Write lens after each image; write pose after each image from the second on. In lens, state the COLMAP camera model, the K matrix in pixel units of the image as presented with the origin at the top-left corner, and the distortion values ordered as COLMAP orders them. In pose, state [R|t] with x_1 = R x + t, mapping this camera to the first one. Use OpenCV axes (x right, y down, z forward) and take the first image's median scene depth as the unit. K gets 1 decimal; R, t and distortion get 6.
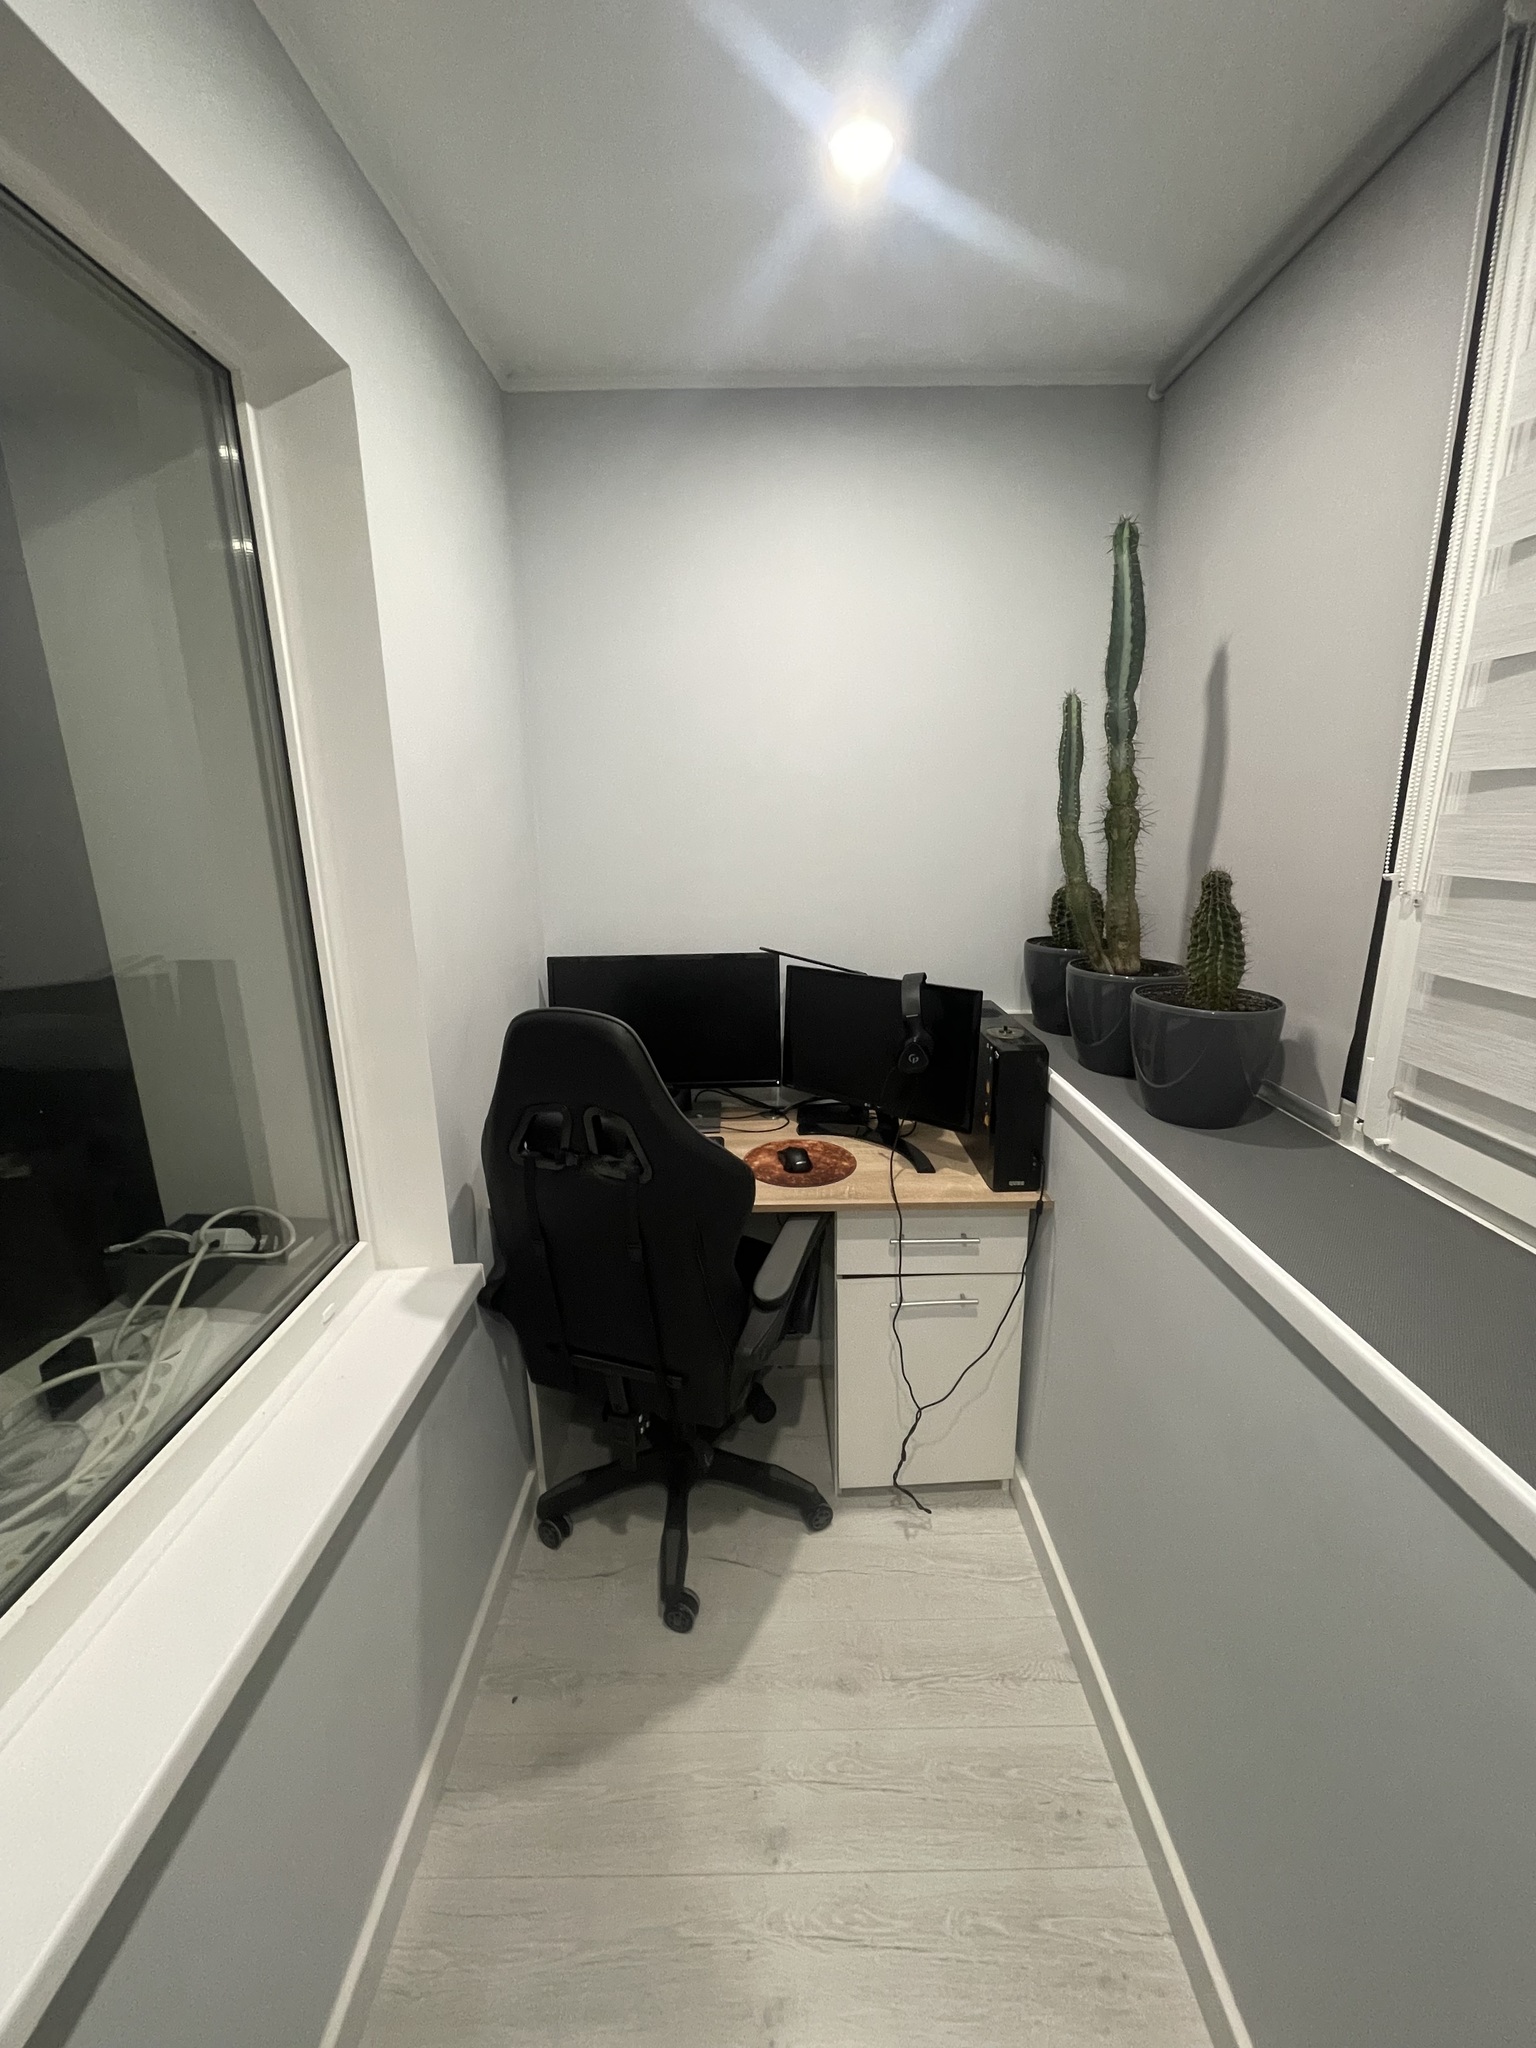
lens RADIAL K [[815.0, 0, 767.9], [0, 815.0, 1021.1], [0, 0, 1]] dist [-0.010231, -0.000126]
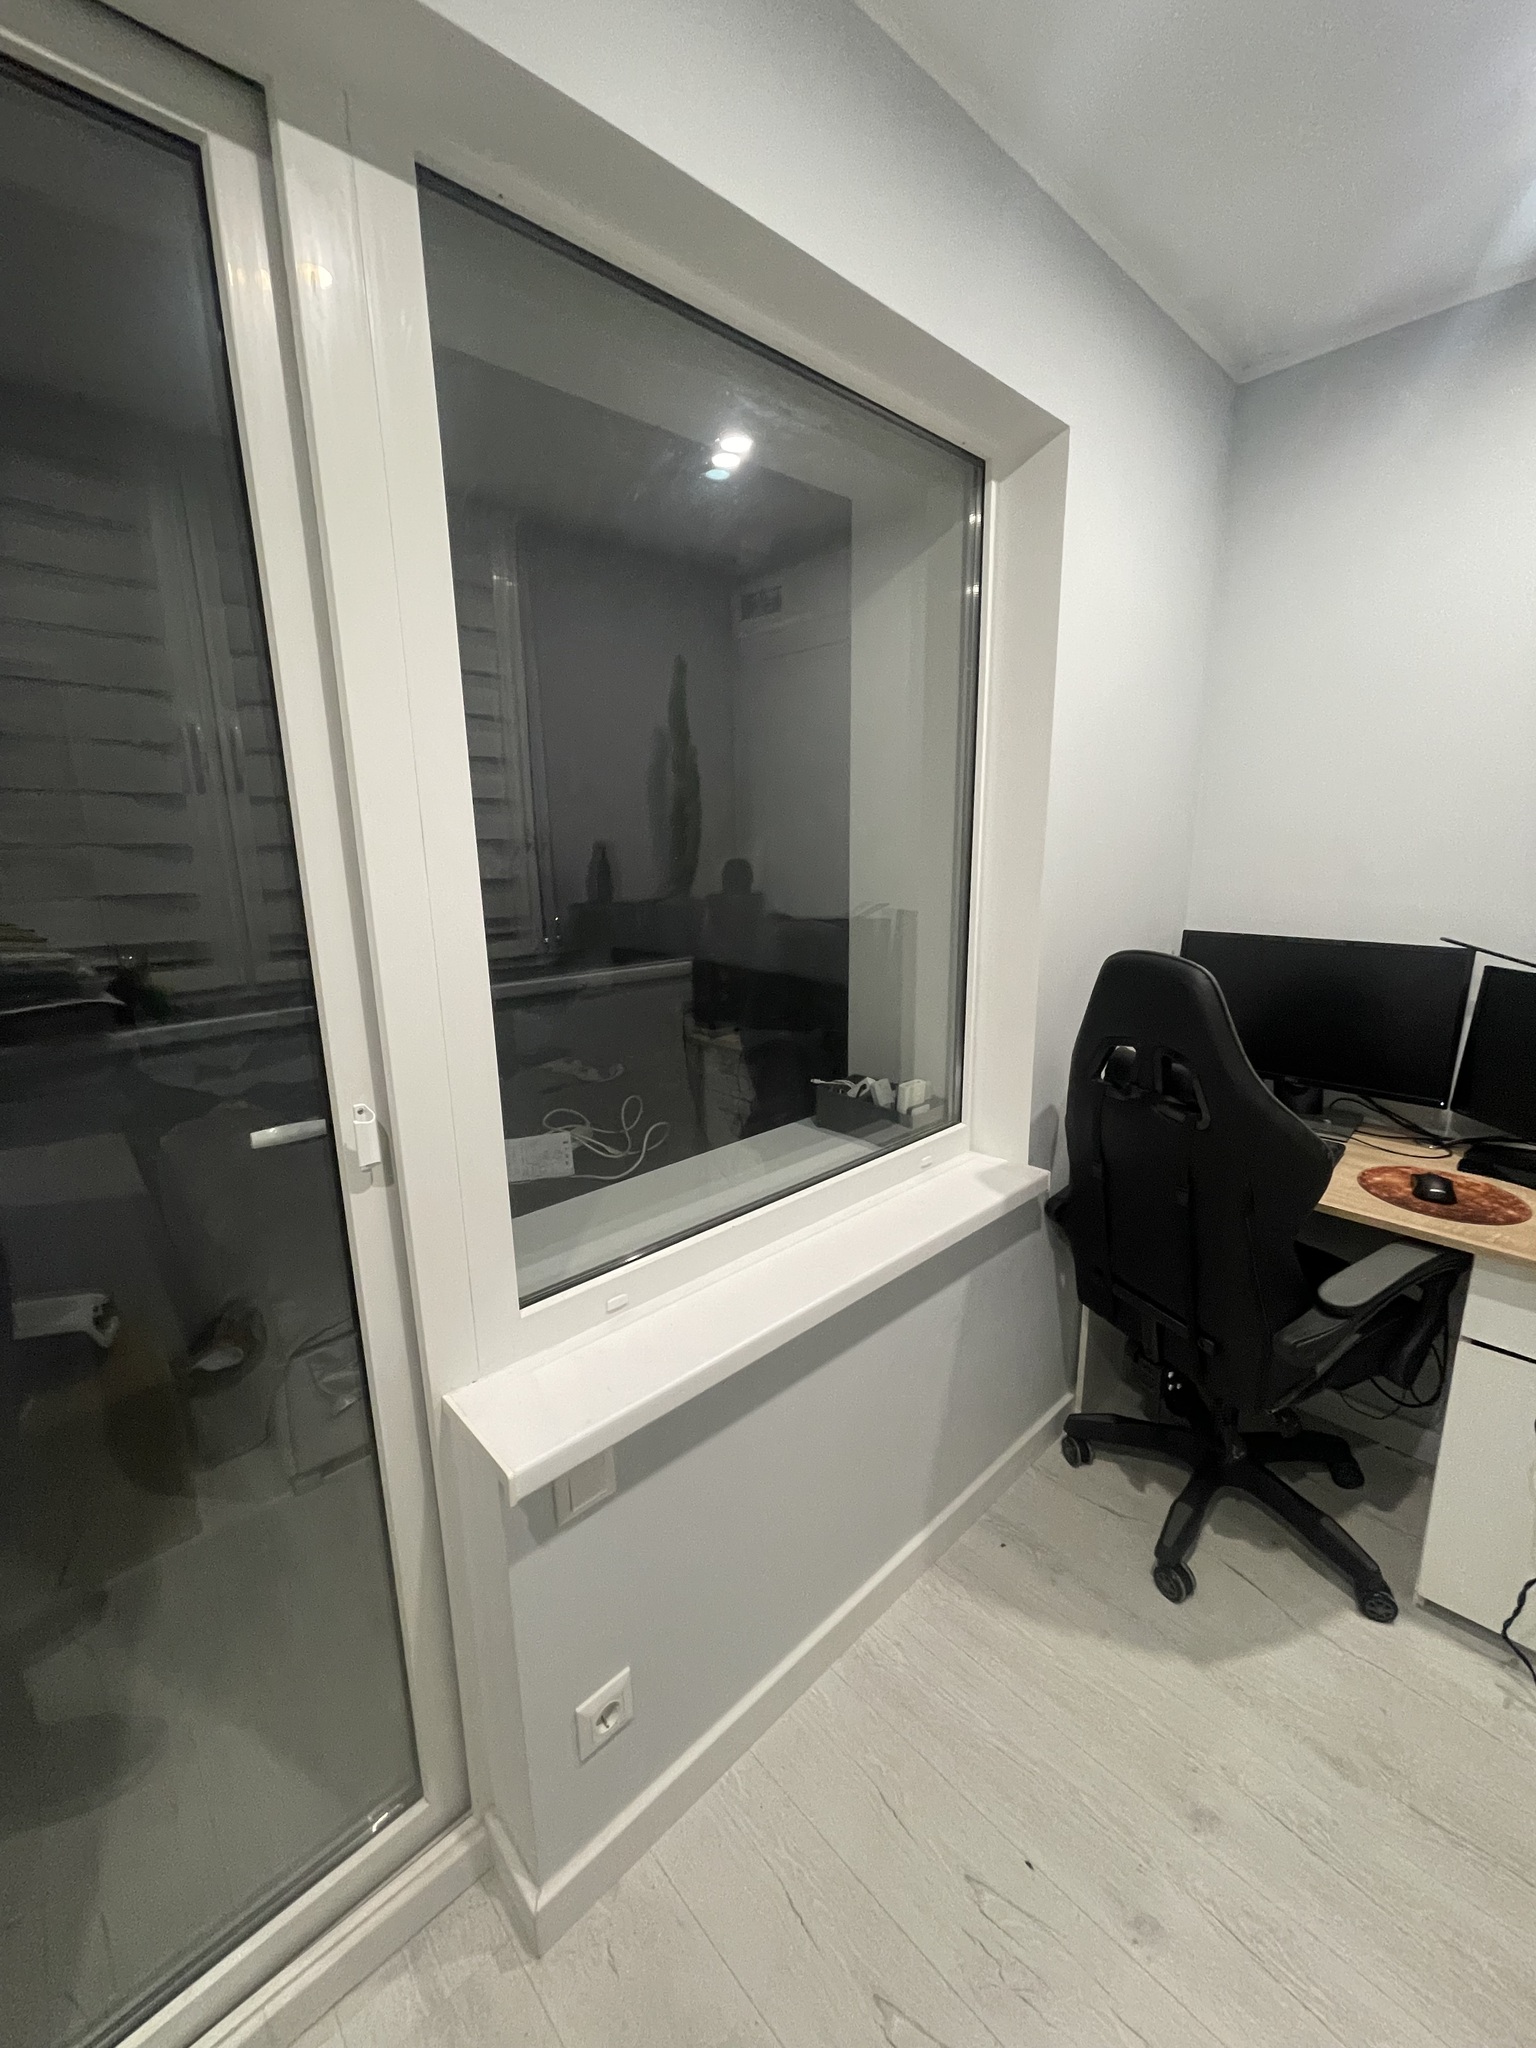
lens RADIAL K [[815.0, 0, 766.9], [0, 815.0, 1019.3], [0, 0, 1]] dist [-0.010231, -0.000126]
pose [[0.685694, 0.164903, -0.708964, 0.130415], [-0.167532, 0.983604, 0.066750, 0.059348], [0.708348, 0.073004, 0.702078, -0.098557]]
